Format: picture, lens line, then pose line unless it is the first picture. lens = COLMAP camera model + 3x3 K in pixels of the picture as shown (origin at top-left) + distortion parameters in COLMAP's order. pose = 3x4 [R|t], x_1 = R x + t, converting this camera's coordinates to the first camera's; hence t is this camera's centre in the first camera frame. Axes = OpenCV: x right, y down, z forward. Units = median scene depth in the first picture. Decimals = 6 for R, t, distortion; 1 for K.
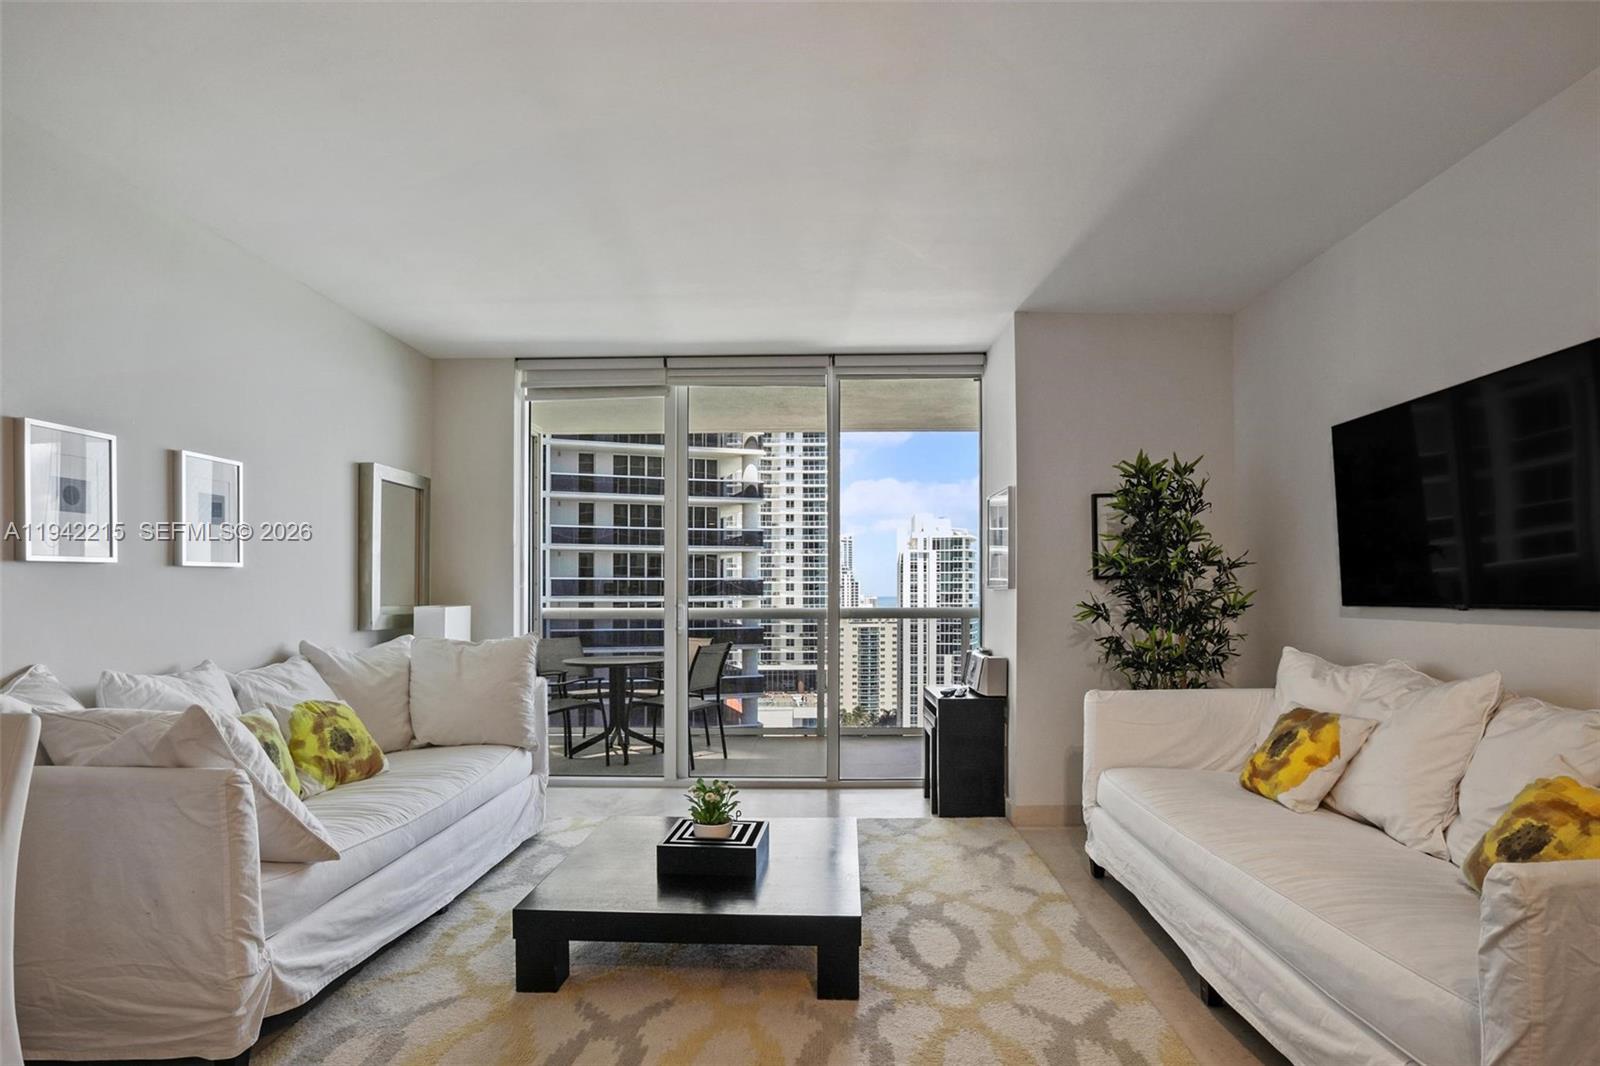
lens RADIAL K [[851.6, 0, 792.4], [0, 851.6, 589.8], [0, 0, 1]] dist [-0.063791, 0.026992]
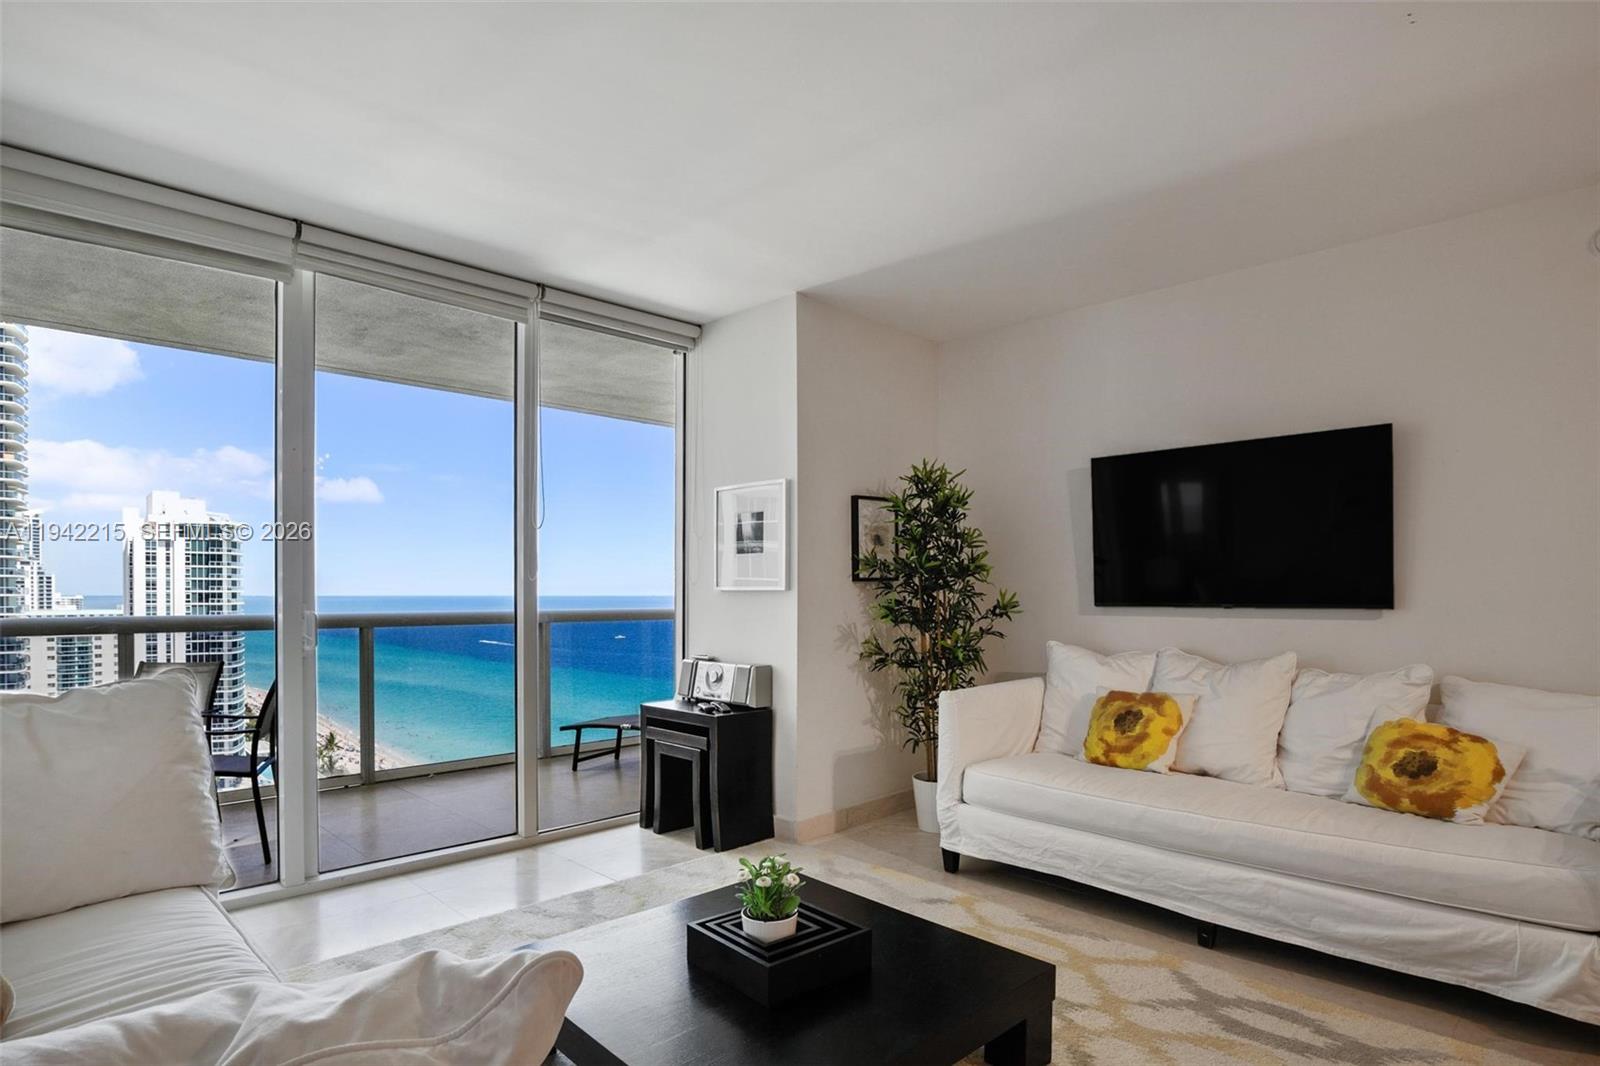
lens RADIAL K [[865.4, 0, 807.9], [0, 865.4, 610.1], [0, 0, 1]] dist [-0.043734, 0.011296]
pose [[0.676286, -0.015030, 0.736486, -0.444195], [-0.003964, 0.999703, 0.024042, -0.002608], [-0.736628, -0.019178, 0.676026, 0.353877]]
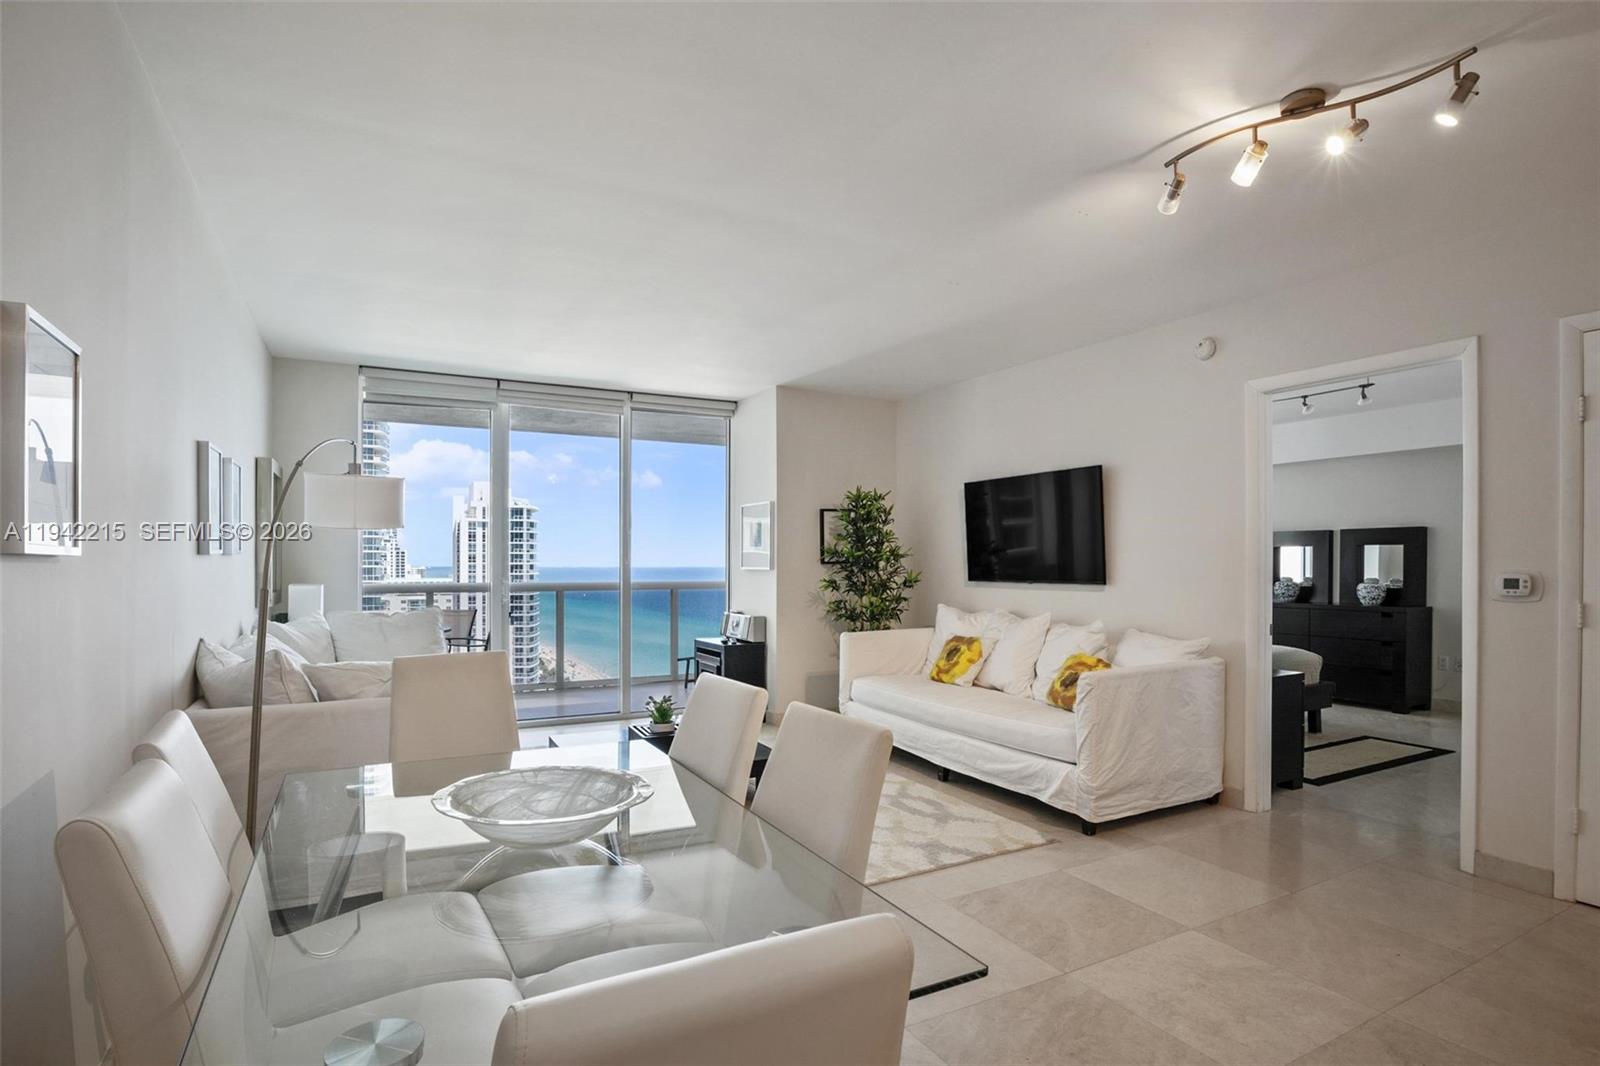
lens RADIAL K [[851.6, 0, 792.4], [0, 851.6, 589.8], [0, 0, 1]] dist [-0.063791, 0.026992]
pose [[0.864370, -0.013229, 0.502682, -0.488212], [-0.004709, 0.999397, 0.034399, -0.018890], [-0.502834, -0.032101, 0.863786, -0.336605]]
